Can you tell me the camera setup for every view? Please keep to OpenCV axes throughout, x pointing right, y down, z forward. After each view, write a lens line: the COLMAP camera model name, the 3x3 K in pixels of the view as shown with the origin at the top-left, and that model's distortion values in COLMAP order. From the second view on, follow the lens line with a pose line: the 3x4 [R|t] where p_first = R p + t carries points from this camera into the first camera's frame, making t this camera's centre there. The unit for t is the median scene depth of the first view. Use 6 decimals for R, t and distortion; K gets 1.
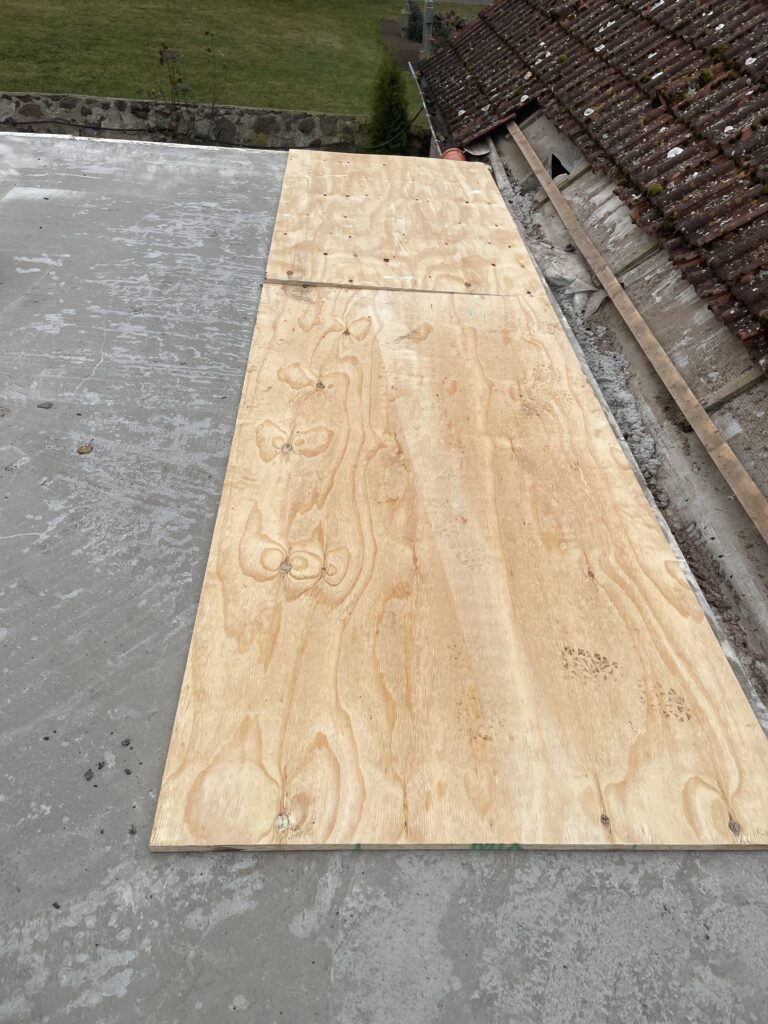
lens RADIAL K [[766.5, 0, 384.0], [0, 766.5, 512.0], [0, 0, 1]] dist [0.085113, -0.104398]
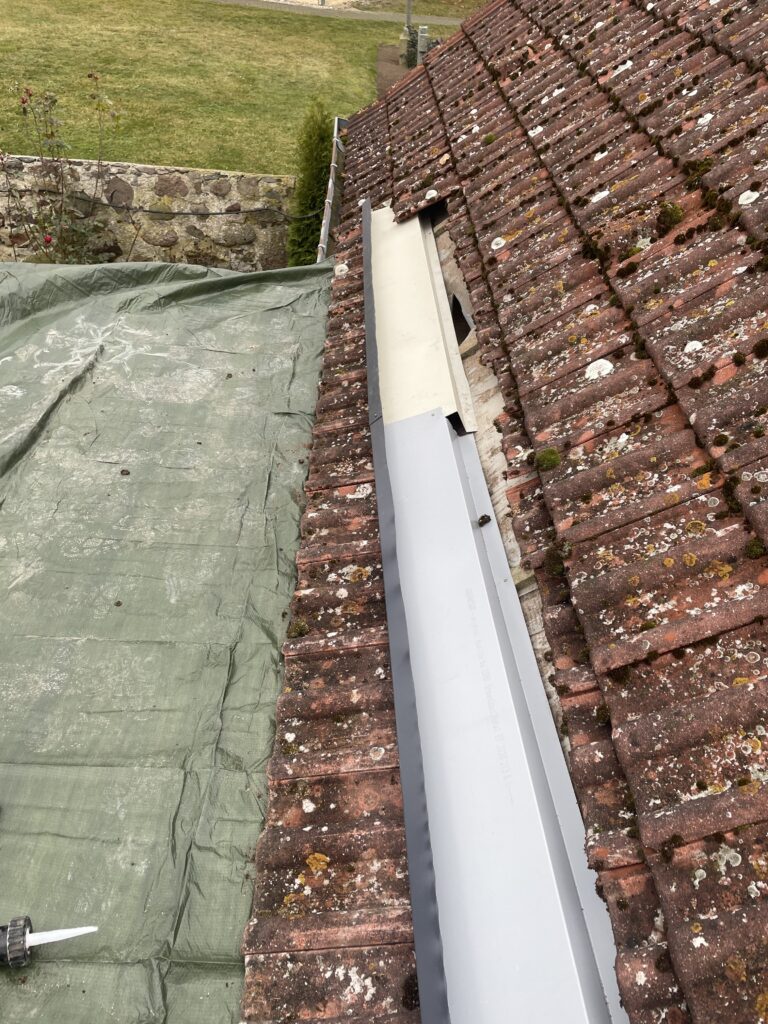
lens RADIAL K [[787.6, 0, 384.0], [0, 787.6, 512.0], [0, 0, 1]] dist [0.078020, -0.101301]
pose [[0.999196, 0.027646, -0.029034, 0.190280], [-0.028380, 0.999280, -0.025185, -0.269750], [0.028317, 0.025988, 0.999261, 0.350639]]
